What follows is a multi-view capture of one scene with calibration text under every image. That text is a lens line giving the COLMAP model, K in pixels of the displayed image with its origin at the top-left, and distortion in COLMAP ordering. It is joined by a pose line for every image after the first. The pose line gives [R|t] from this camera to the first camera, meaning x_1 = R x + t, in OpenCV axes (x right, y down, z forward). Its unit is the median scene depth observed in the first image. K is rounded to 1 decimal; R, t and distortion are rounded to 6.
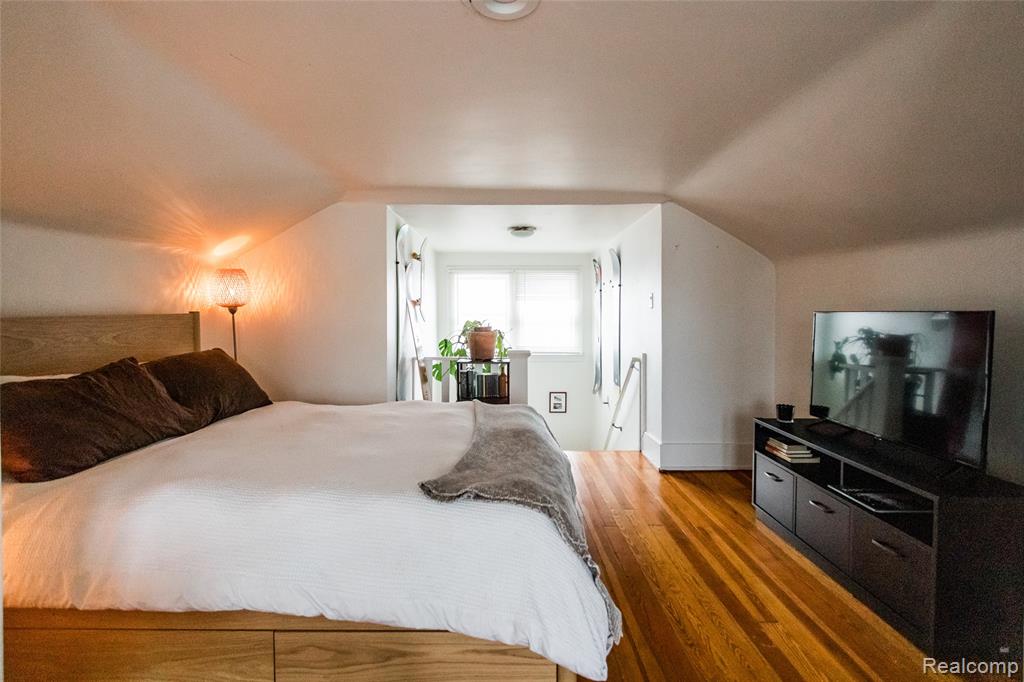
lens RADIAL K [[490.1, 0, 512.9], [0, 490.1, 336.4], [0, 0, 1]] dist [0.001331, 0.001402]
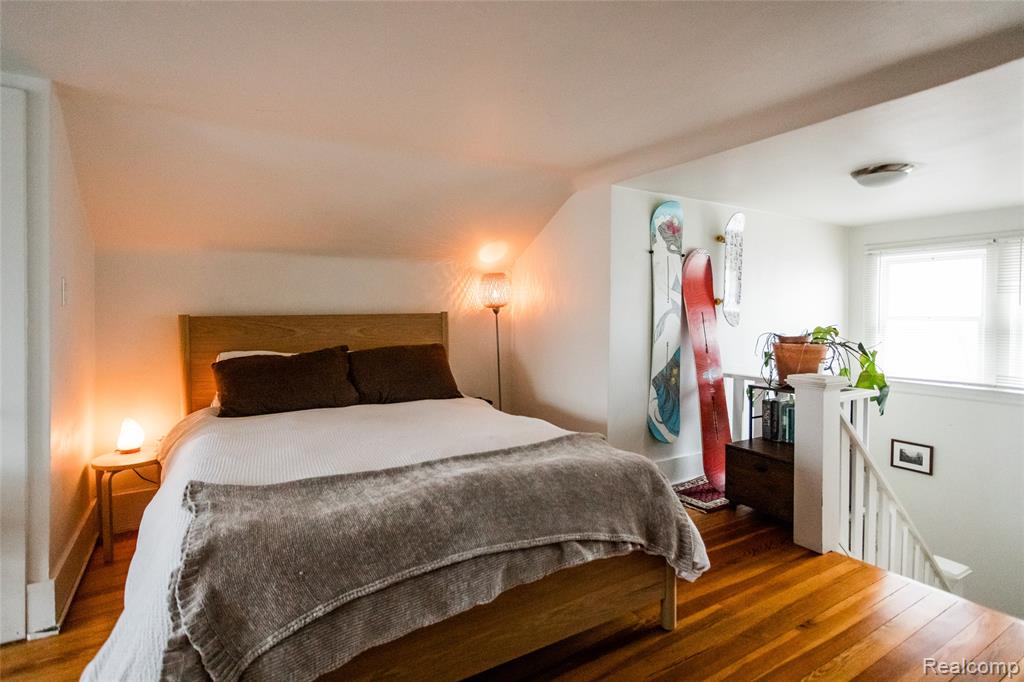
lens RADIAL K [[529.0, 0, 510.7], [0, 529.0, 325.8], [0, 0, 1]] dist [0.004902, 0.004293]
pose [[0.515189, 0.025094, -0.856709, 0.342756], [-0.045533, 0.998961, 0.001879, -0.017374], [0.855866, 0.038040, 0.515797, 0.311399]]
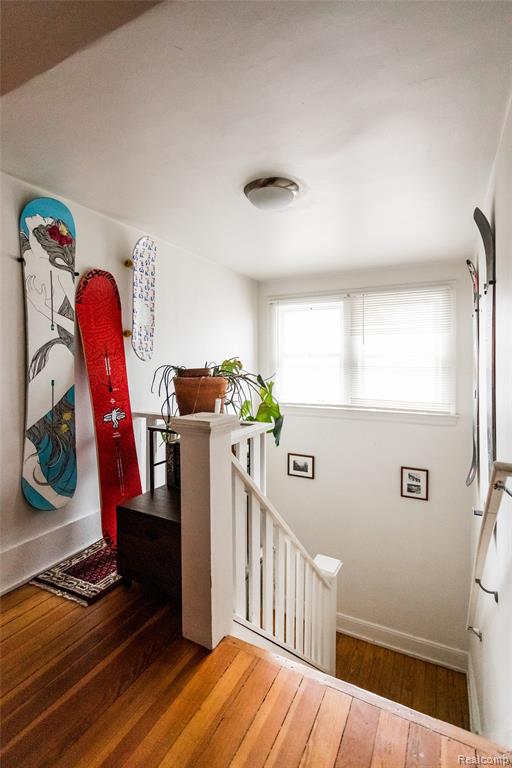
lens RADIAL K [[367.6, 0, 266.9], [0, 367.6, 367.7], [0, 0, 1]] dist [0.001331, 0.001402]
pose [[0.892420, 0.008077, -0.451133, 0.202329], [-0.022636, 0.999382, -0.026884, -0.010797], [0.450637, 0.034204, 0.892052, 0.656013]]
